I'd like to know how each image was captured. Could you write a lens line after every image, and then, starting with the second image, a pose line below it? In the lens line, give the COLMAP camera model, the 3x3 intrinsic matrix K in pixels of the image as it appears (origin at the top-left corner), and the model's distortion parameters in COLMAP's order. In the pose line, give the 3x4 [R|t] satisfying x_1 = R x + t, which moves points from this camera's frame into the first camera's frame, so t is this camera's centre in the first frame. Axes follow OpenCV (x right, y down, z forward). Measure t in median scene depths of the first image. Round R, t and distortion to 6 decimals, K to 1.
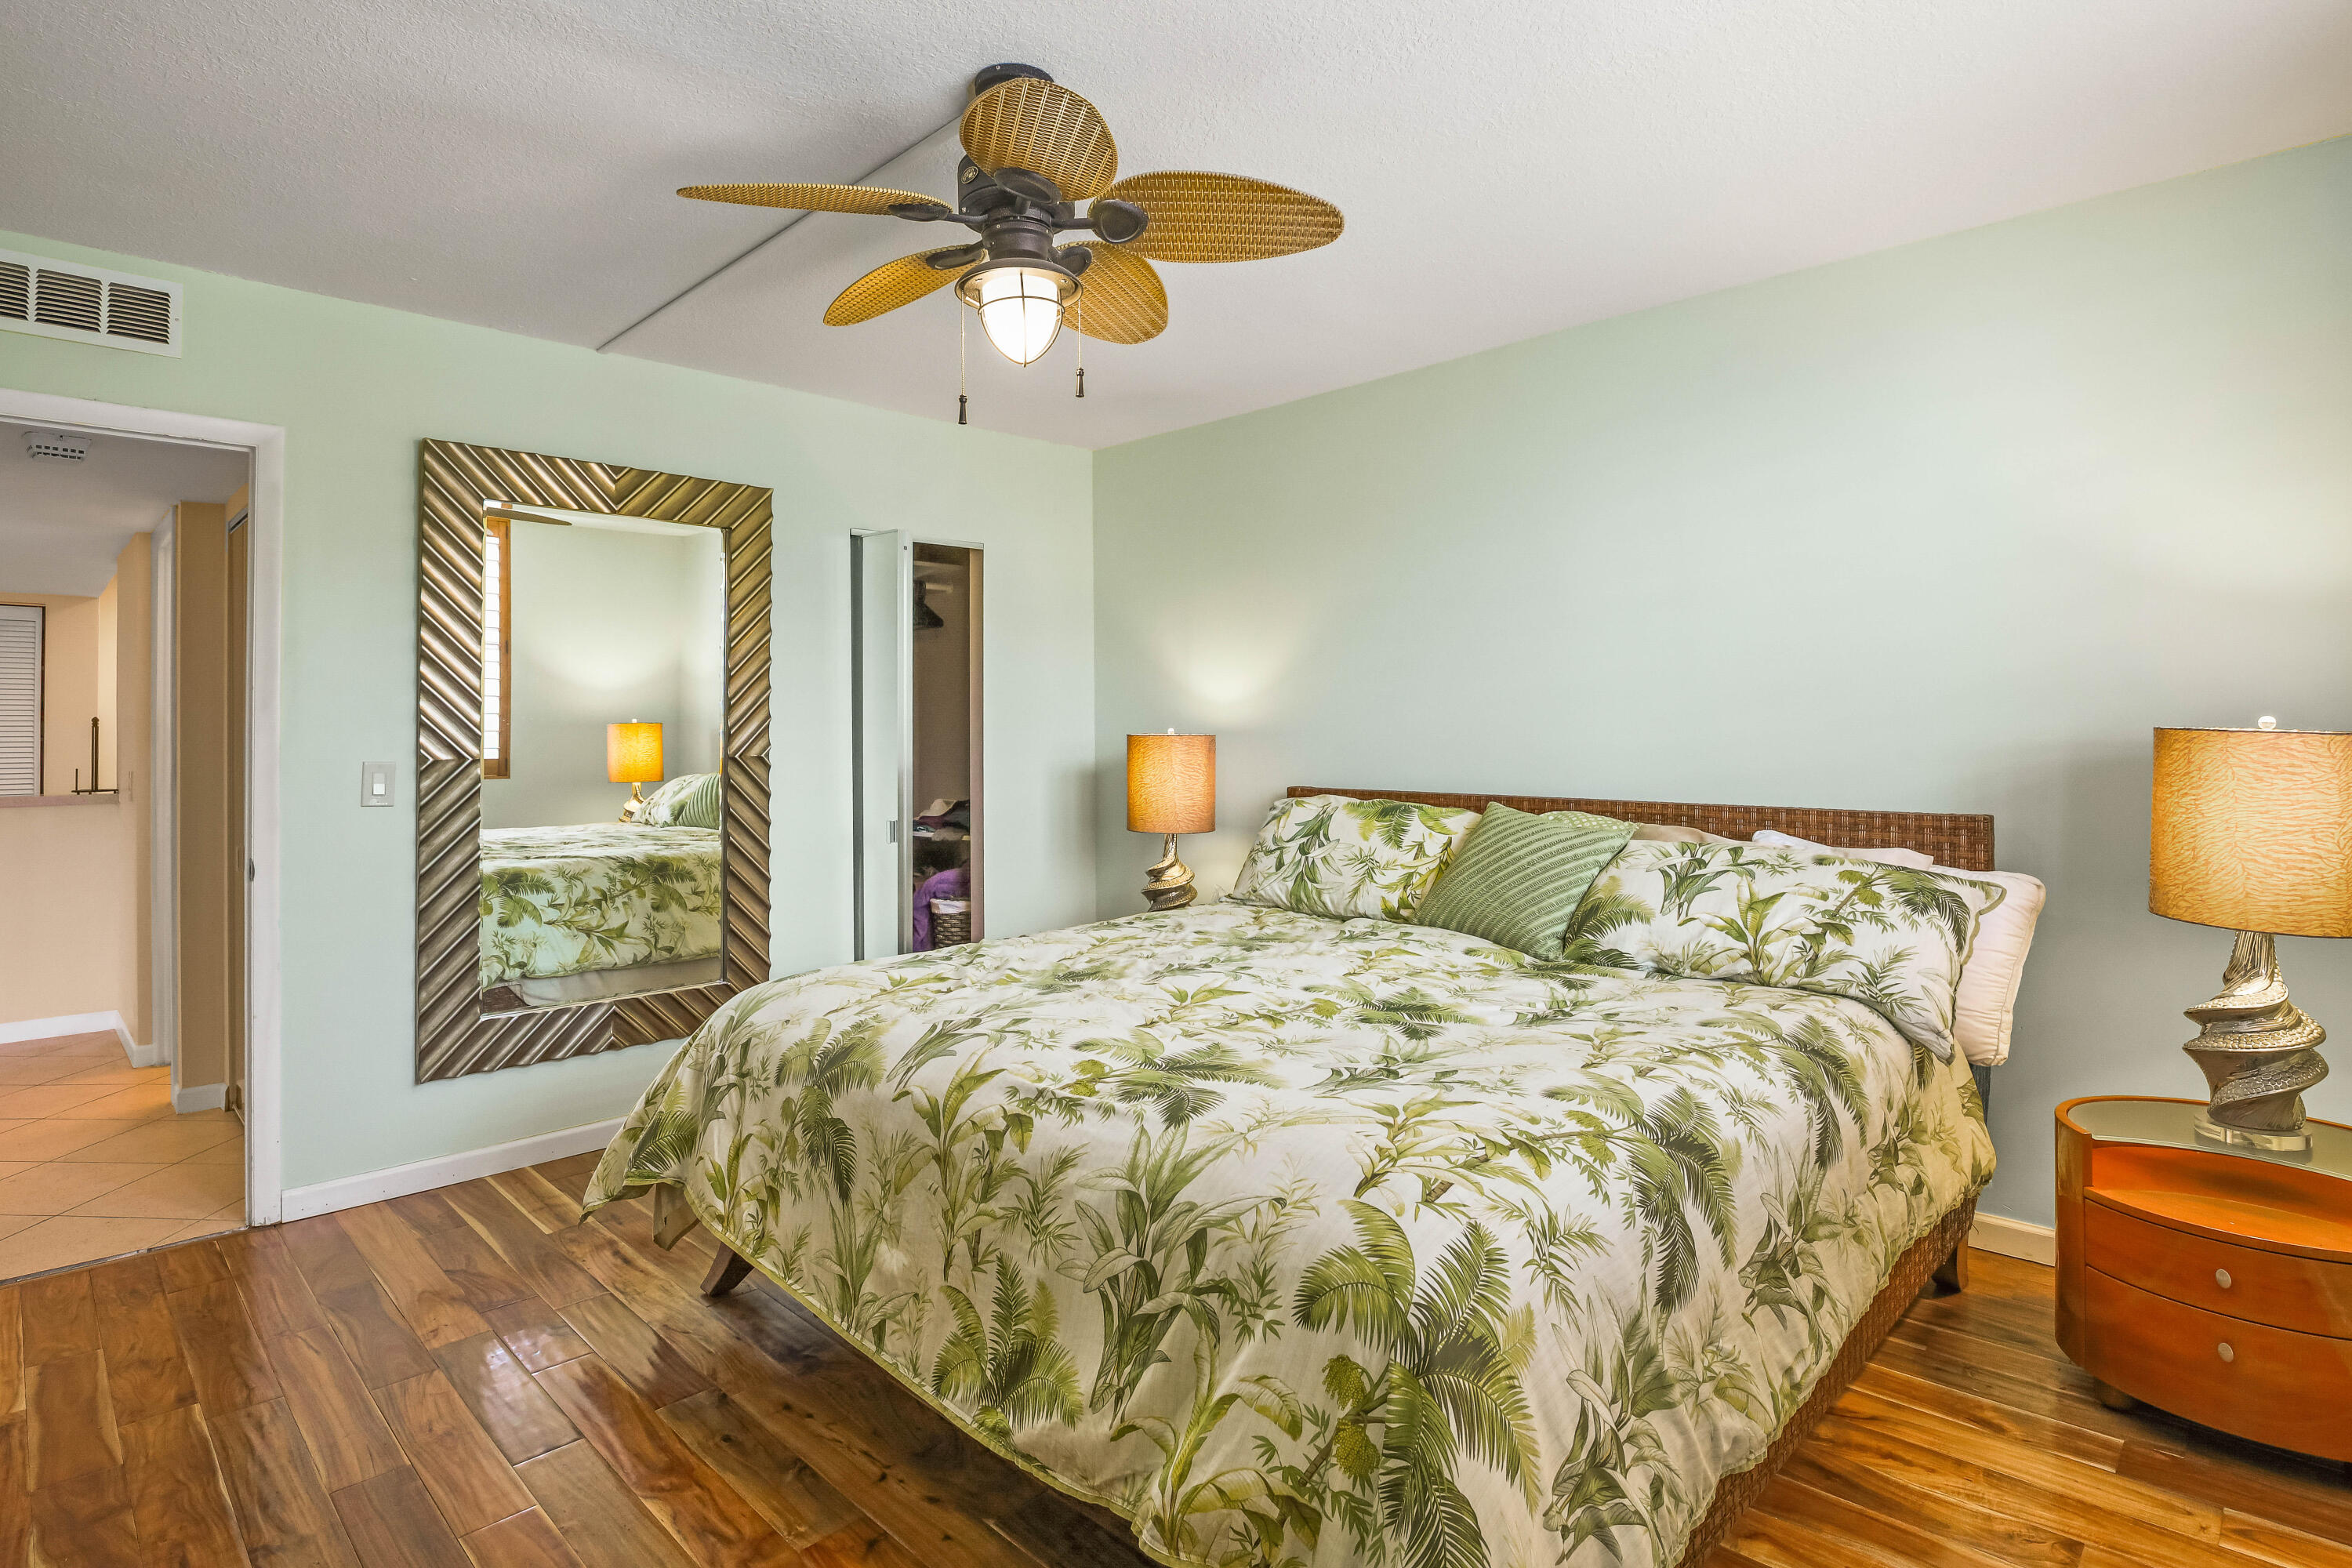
lens RADIAL K [[1198.7, 0, 1161.1], [0, 1198.7, 726.7], [0, 0, 1]] dist [-0.038454, -0.000614]
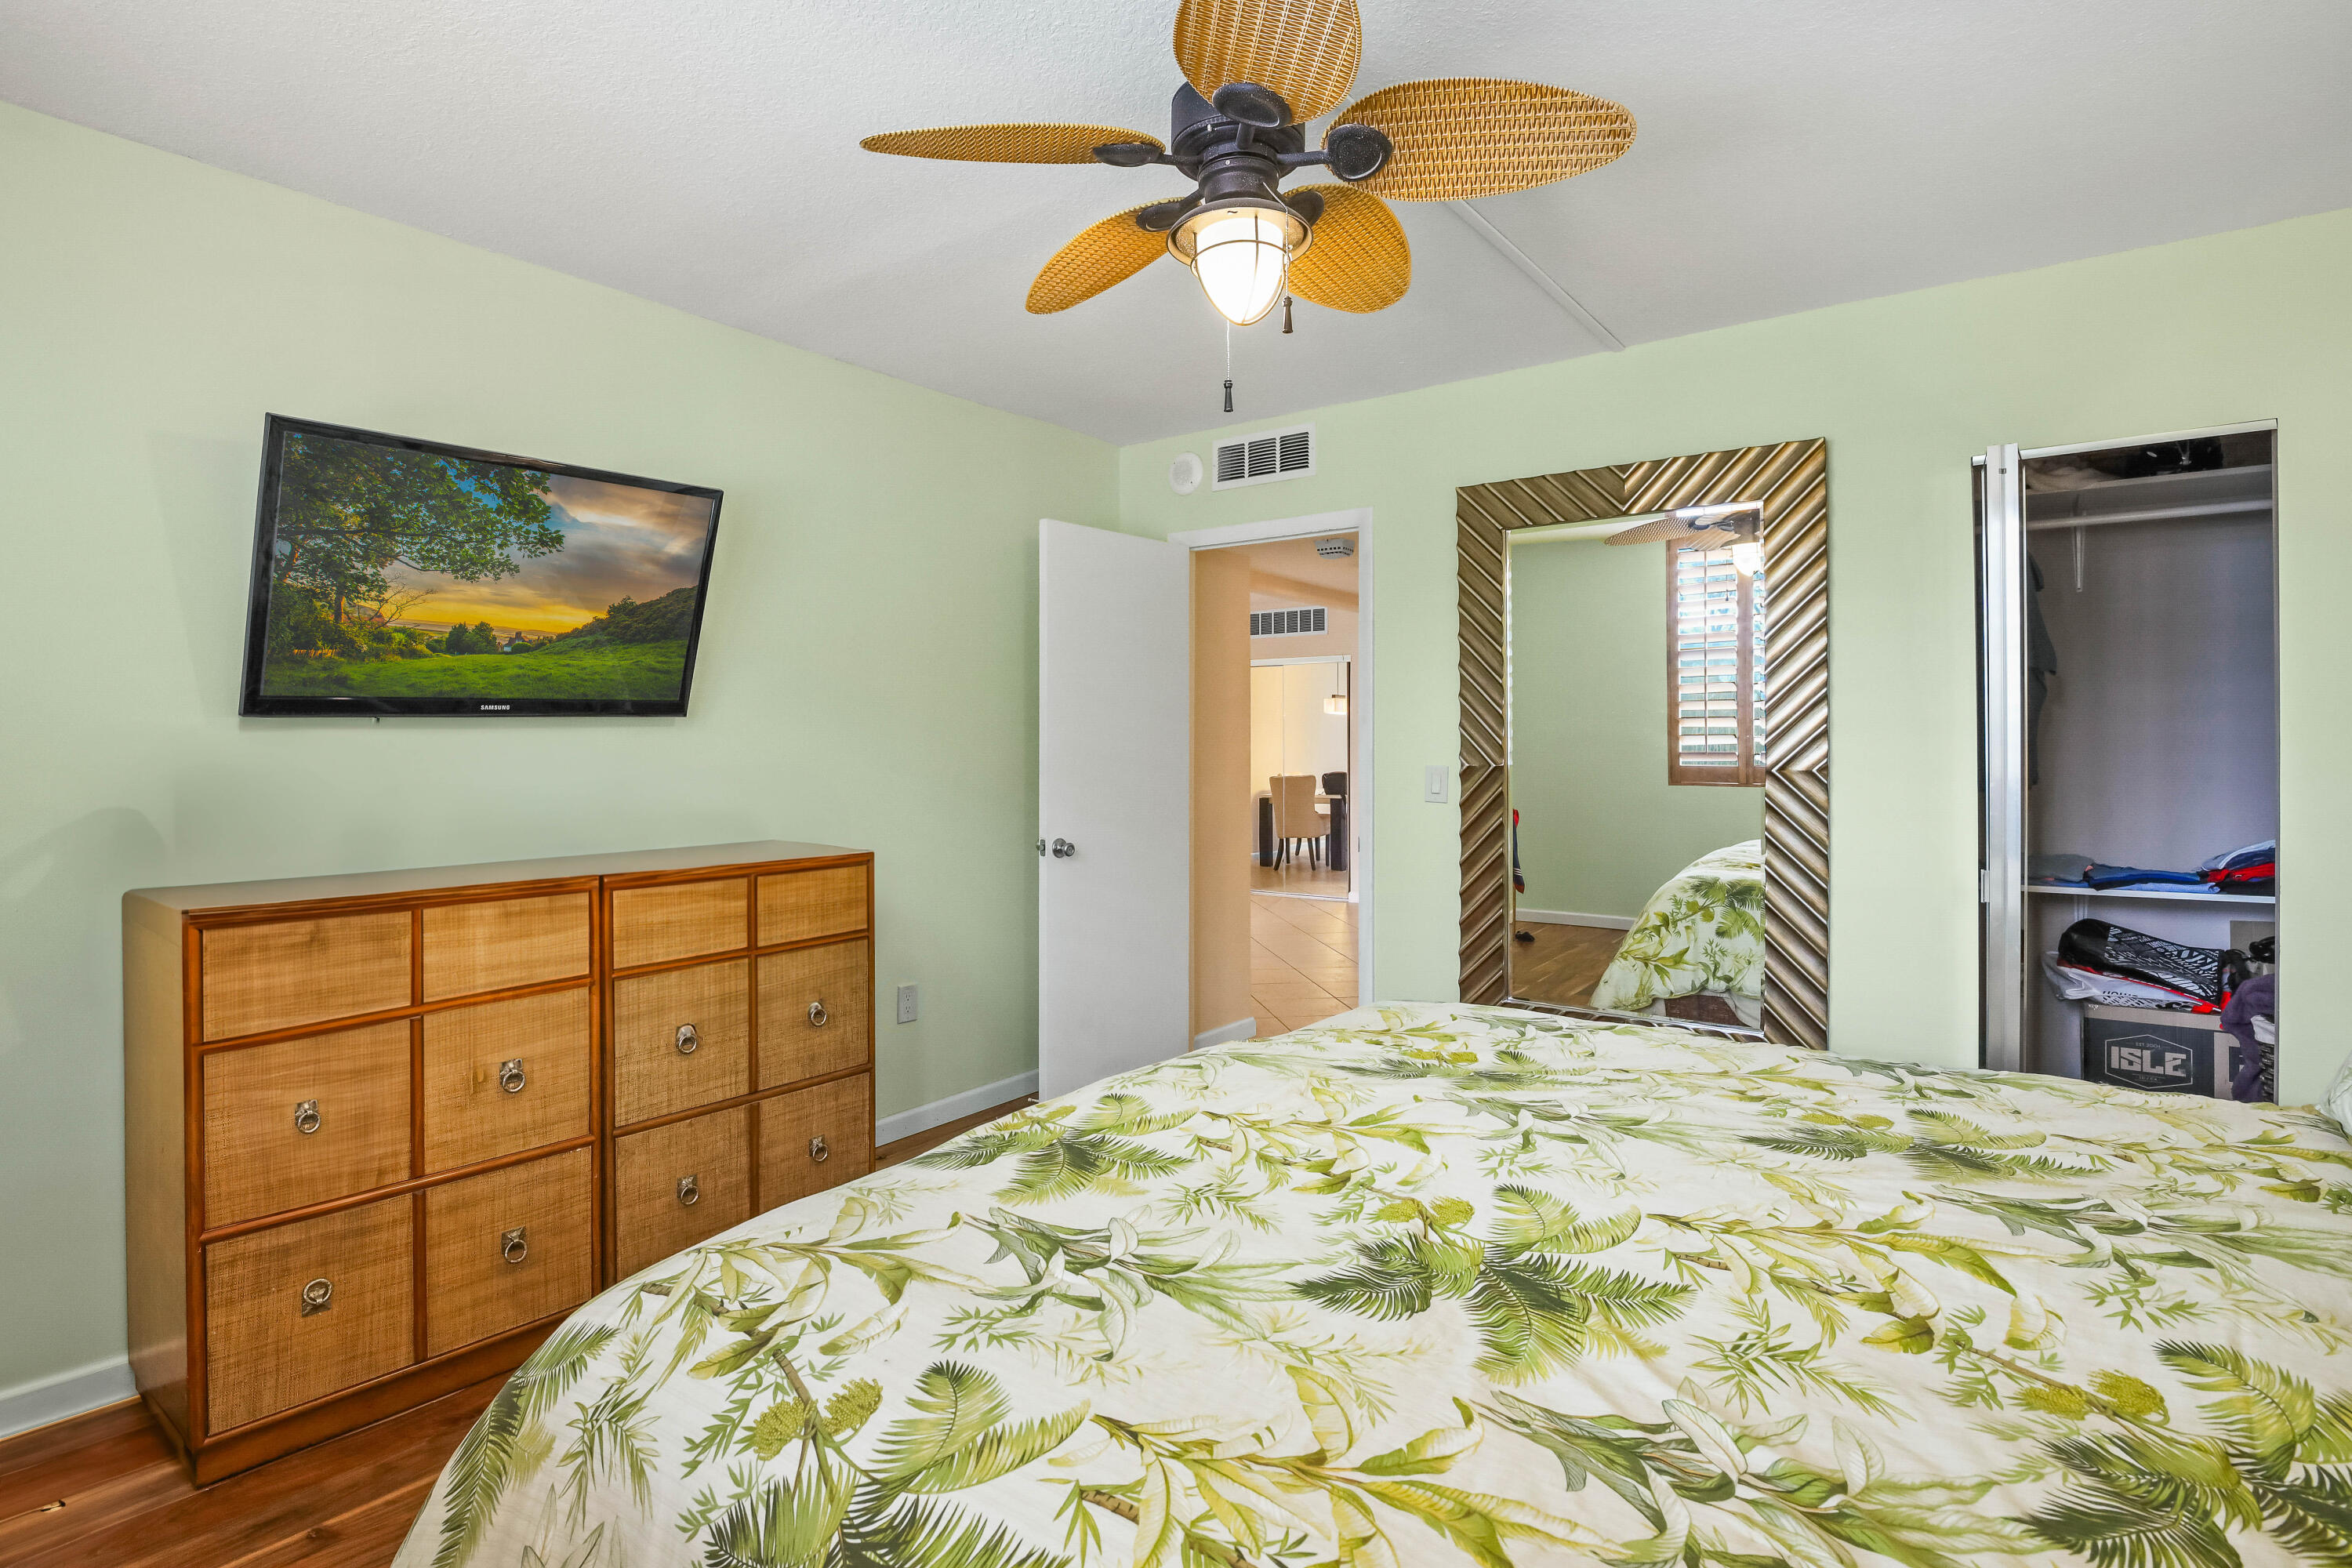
lens RADIAL K [[1198.7, 0, 1175.6], [0, 1198.7, 770.5], [0, 0, 1]] dist [-0.038454, -0.000614]
pose [[0.124800, 0.024637, -0.991876, 0.938581], [0.009375, 0.999618, 0.026009, -0.001725], [0.992138, -0.012545, 0.124521, 1.068588]]
